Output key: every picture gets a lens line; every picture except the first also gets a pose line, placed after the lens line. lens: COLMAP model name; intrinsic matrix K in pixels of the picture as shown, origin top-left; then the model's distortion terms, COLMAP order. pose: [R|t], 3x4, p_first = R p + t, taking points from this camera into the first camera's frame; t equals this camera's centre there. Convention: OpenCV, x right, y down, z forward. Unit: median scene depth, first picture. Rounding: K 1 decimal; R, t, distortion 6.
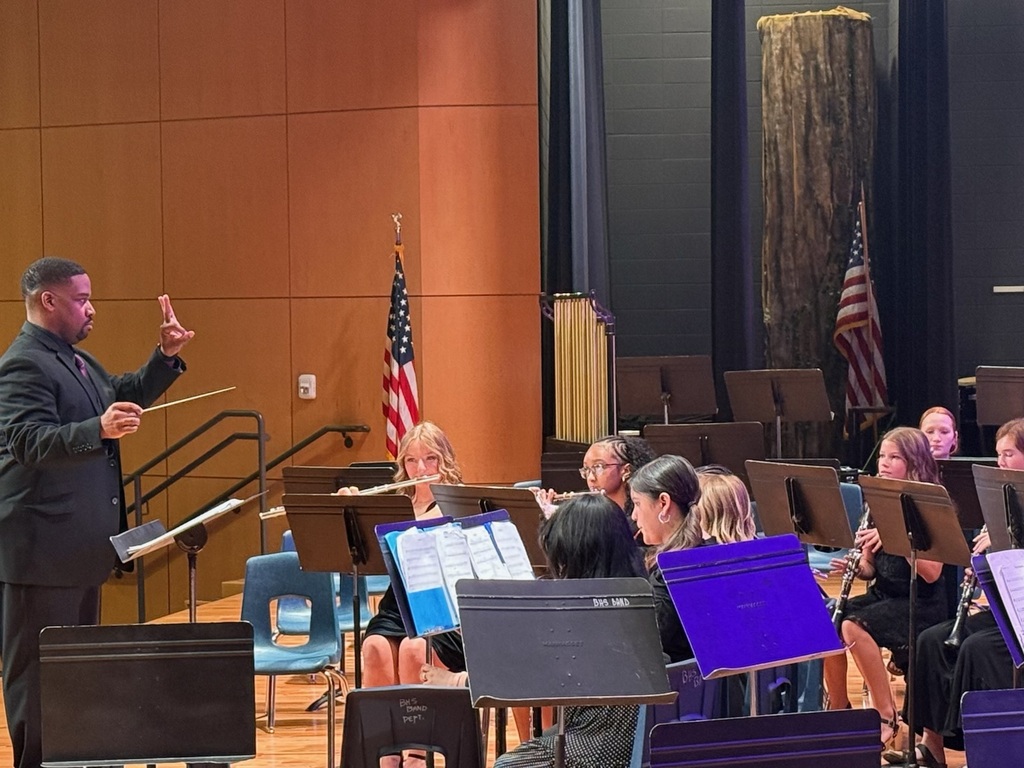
lens RADIAL K [[2496.5, 0, 512.0], [0, 2496.5, 384.0], [0, 0, 1]] dist [0.259909, -0.652918]
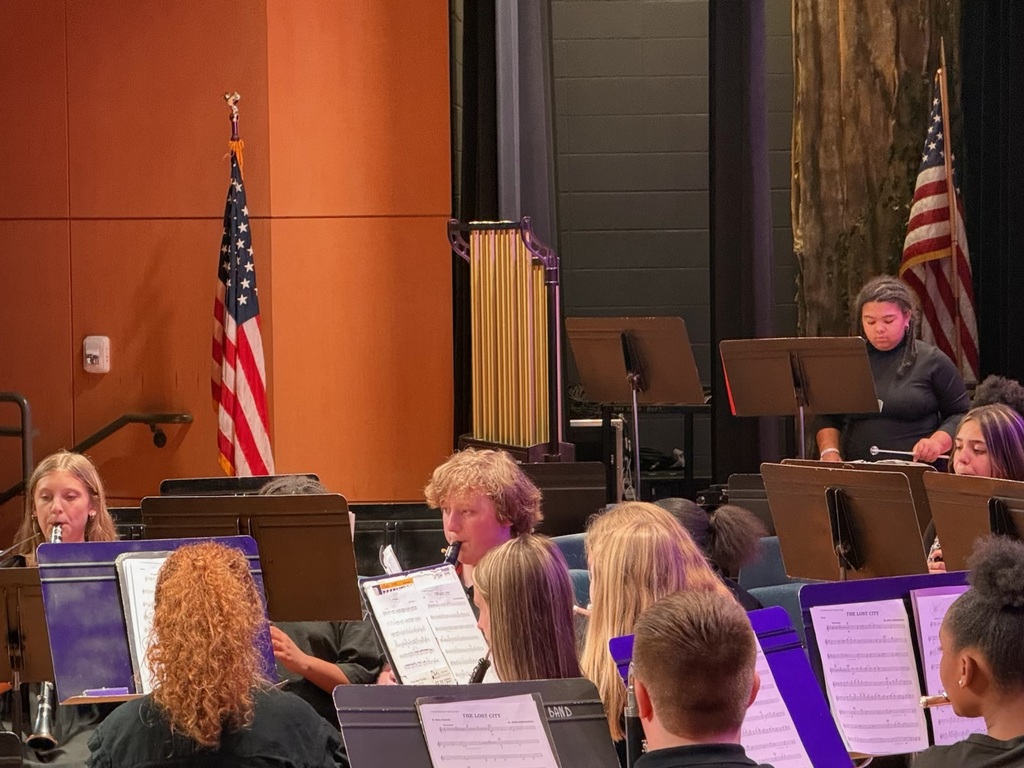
lens RADIAL K [[4205.7, 0, 512.0], [0, 4205.7, 384.0], [0, 0, 1]] dist [0.260693, 2.714045]
pose [[0.999820, -0.001139, 0.018924, 0.006404], [0.000706, 0.999738, 0.022880, -0.016758], [-0.018945, -0.022862, 0.999559, -0.112950]]
